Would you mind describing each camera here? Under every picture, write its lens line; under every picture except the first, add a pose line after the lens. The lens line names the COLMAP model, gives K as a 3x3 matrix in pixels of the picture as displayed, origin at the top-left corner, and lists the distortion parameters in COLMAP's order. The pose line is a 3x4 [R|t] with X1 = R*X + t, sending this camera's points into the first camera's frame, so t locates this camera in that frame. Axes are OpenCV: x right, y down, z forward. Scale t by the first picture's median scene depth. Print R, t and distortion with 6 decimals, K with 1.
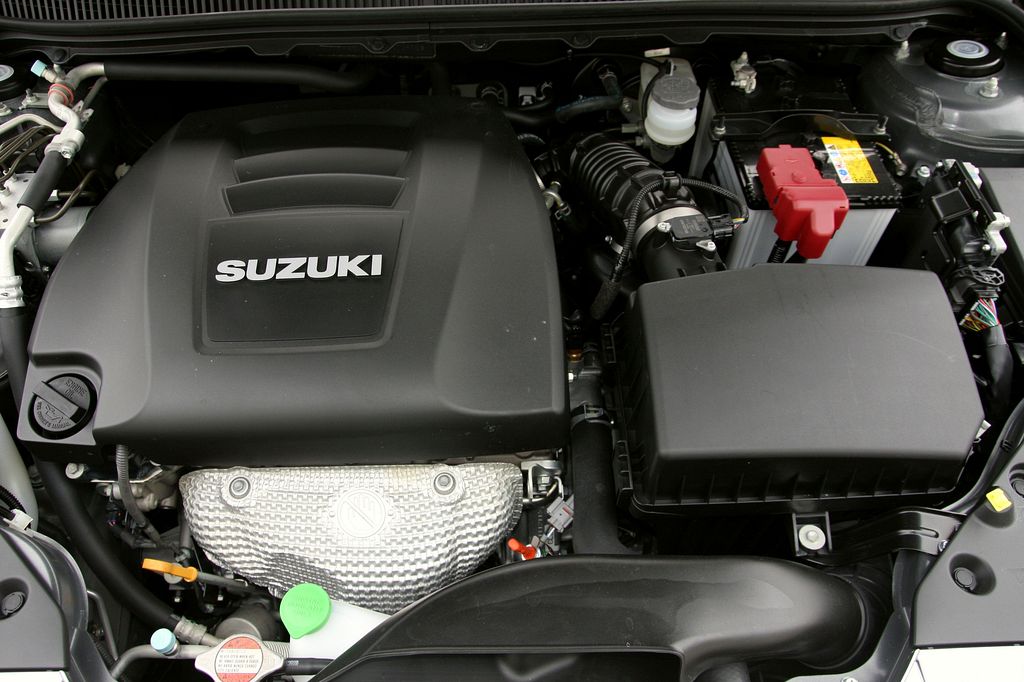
lens RADIAL K [[784.9, 0, 510.8], [0, 784.9, 349.5], [0, 0, 1]] dist [-0.132675, 0.099247]
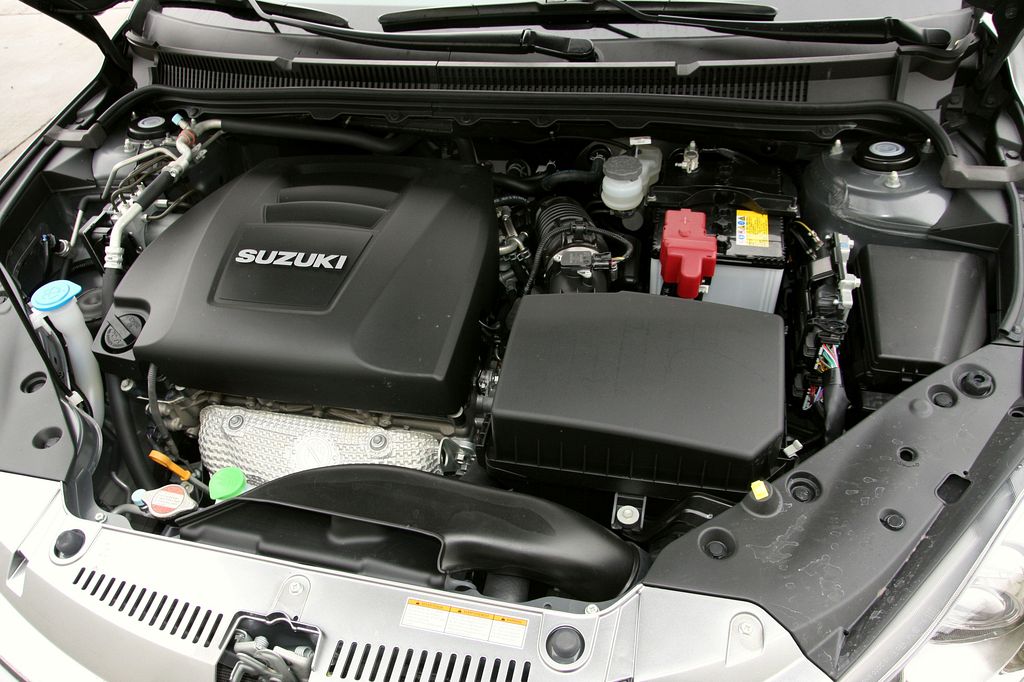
lens RADIAL K [[784.9, 0, 505.7], [0, 784.9, 339.7], [0, 0, 1]] dist [-0.132675, 0.099247]
pose [[0.964339, 0.120119, -0.235844, 0.397164], [-0.154991, 0.978603, -0.135326, 0.147419], [0.214542, 0.167054, 0.962323, -0.212971]]
